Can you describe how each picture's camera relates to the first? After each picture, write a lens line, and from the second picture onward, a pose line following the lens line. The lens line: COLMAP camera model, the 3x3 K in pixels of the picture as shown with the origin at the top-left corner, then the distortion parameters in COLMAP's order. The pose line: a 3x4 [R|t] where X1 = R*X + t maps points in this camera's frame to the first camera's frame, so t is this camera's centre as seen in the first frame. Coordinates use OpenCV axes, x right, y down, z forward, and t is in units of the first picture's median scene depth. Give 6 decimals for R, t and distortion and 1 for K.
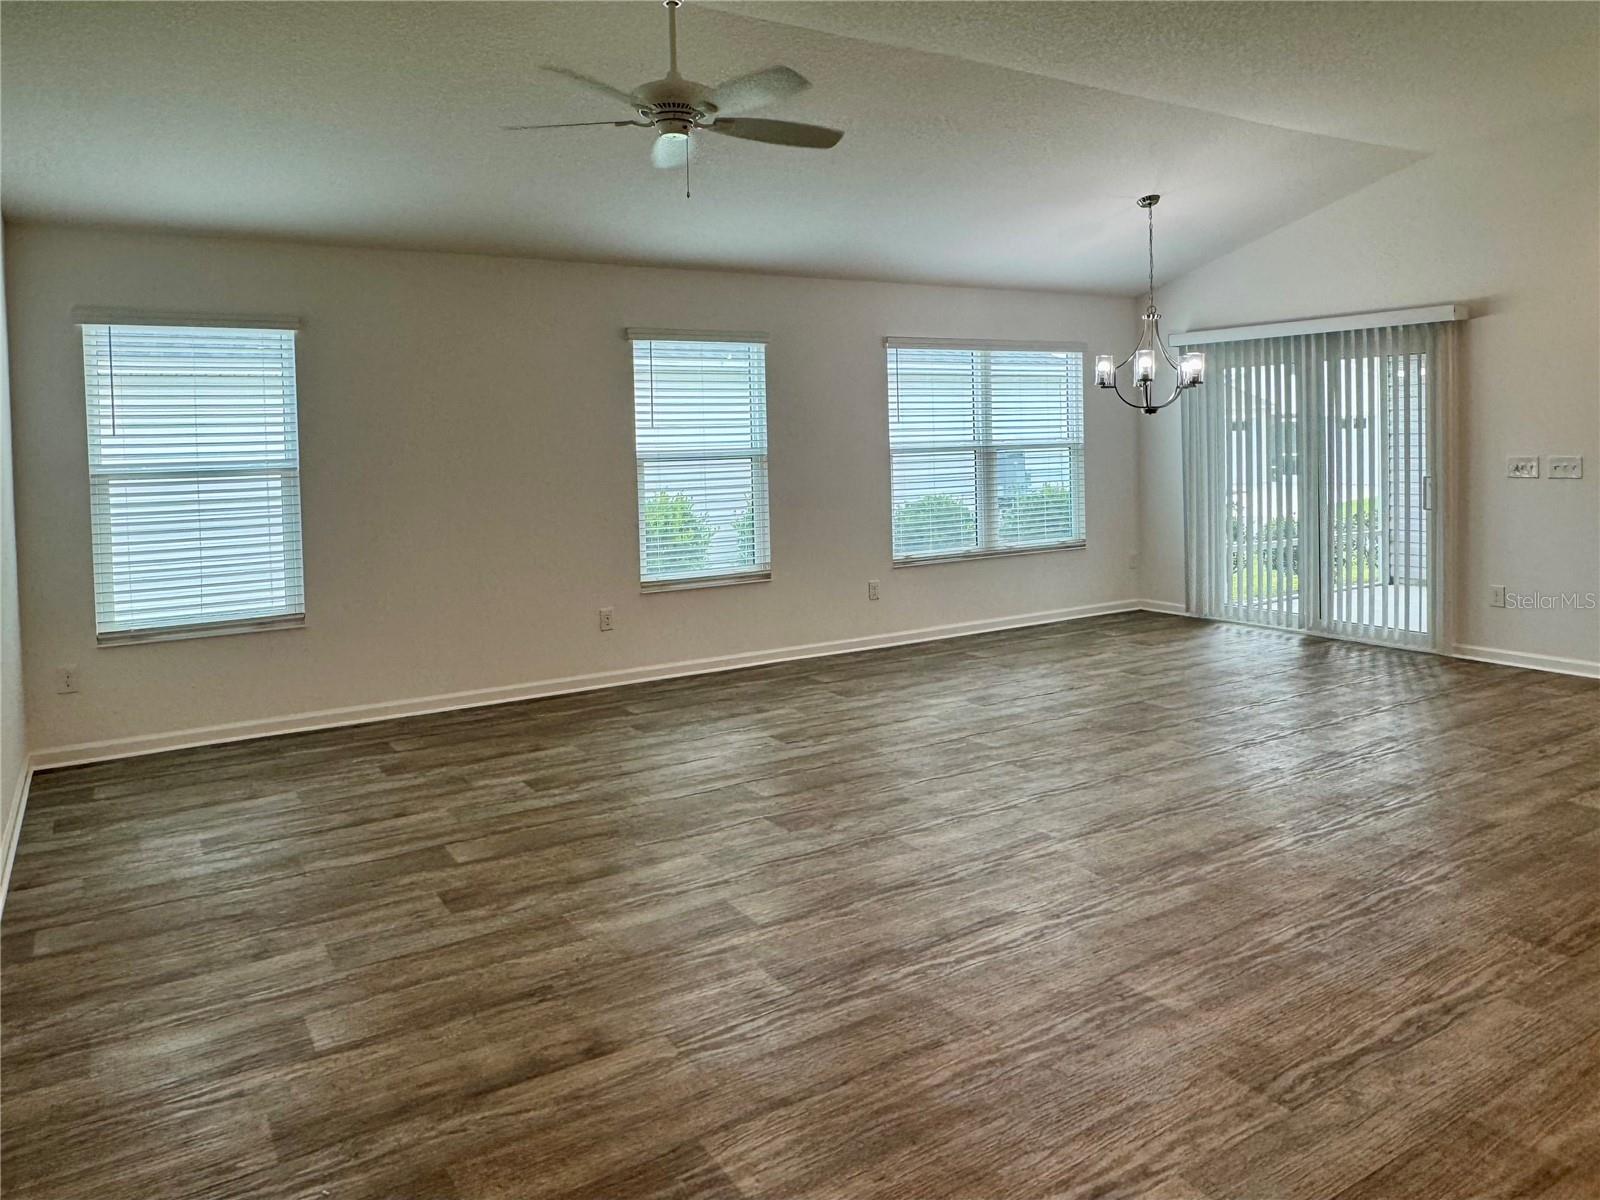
lens RADIAL K [[1099.4, 0, 800.0], [0, 1099.4, 600.0], [0, 0, 1]] dist [0.032208, -0.080650]
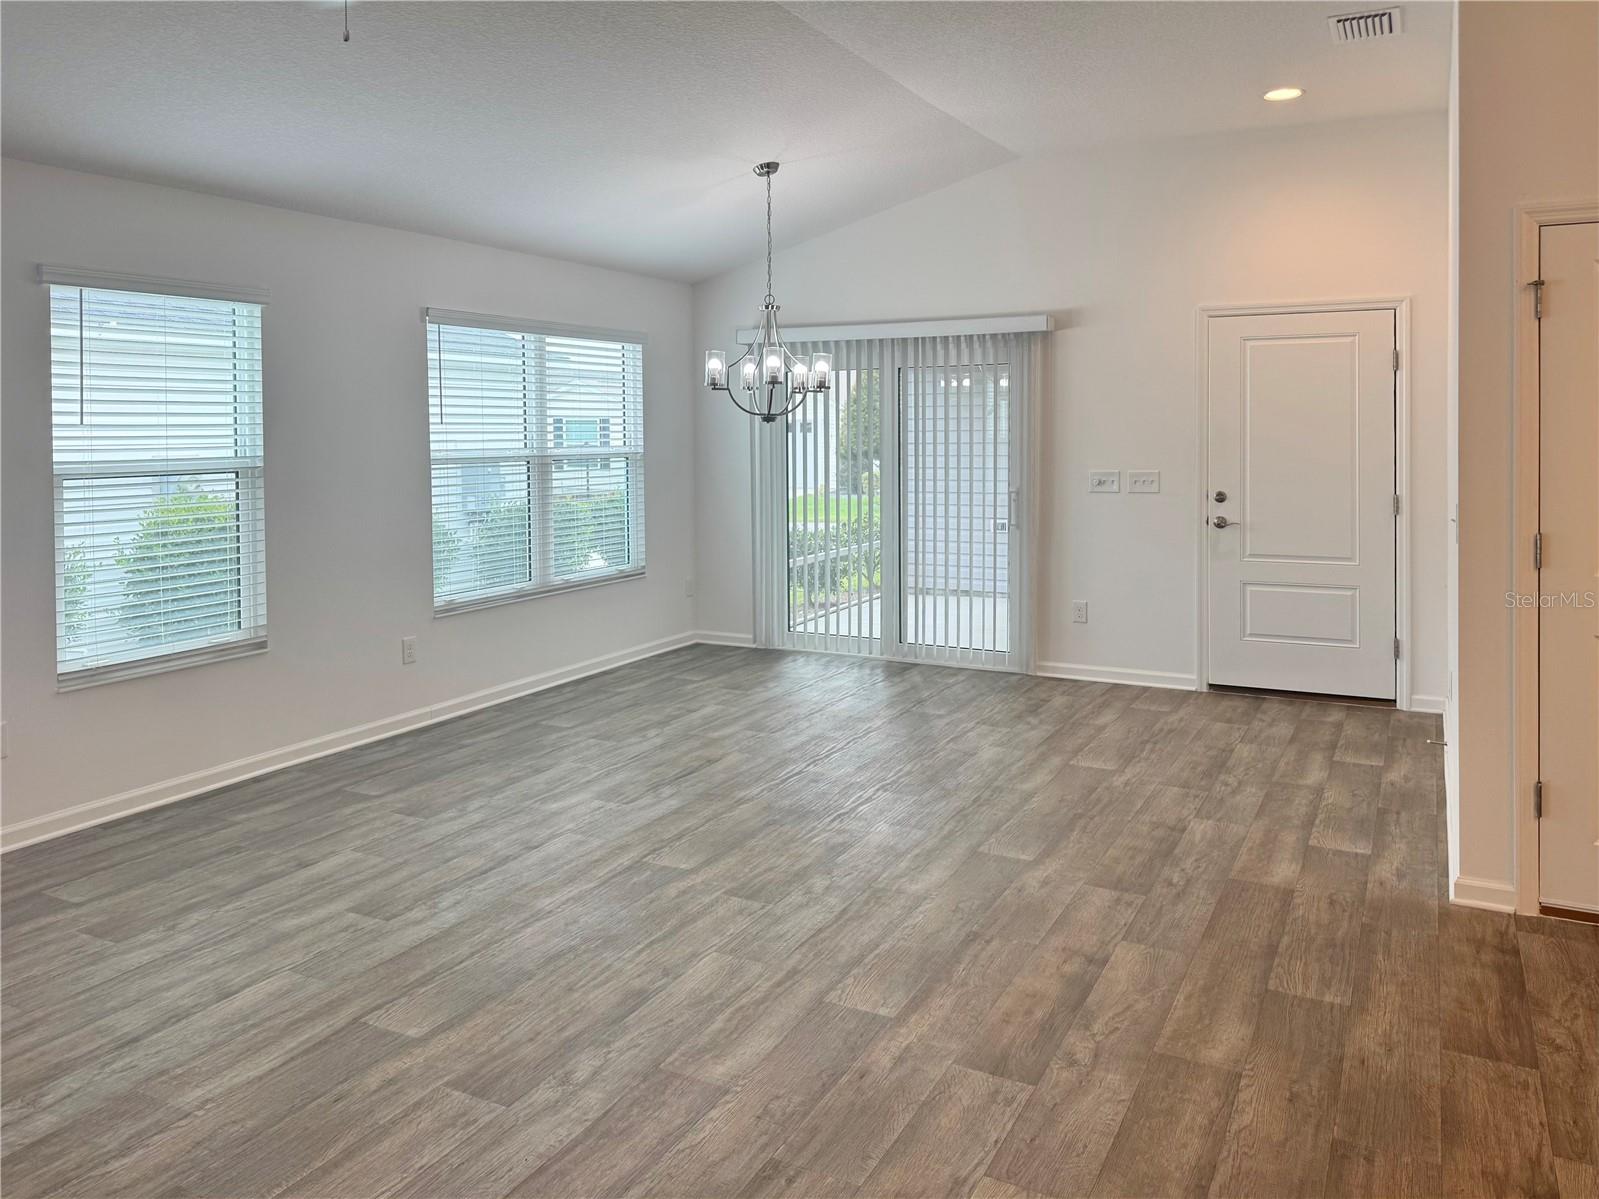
lens RADIAL K [[1182.4, 0, 801.0], [0, 1182.4, 549.1], [0, 0, 1]] dist [0.008962, -0.003210]
pose [[0.862517, -0.032954, 0.504954, -0.110778], [0.058331, 0.997700, -0.034524, -0.036238], [-0.502655, 0.059232, 0.862456, 0.201774]]
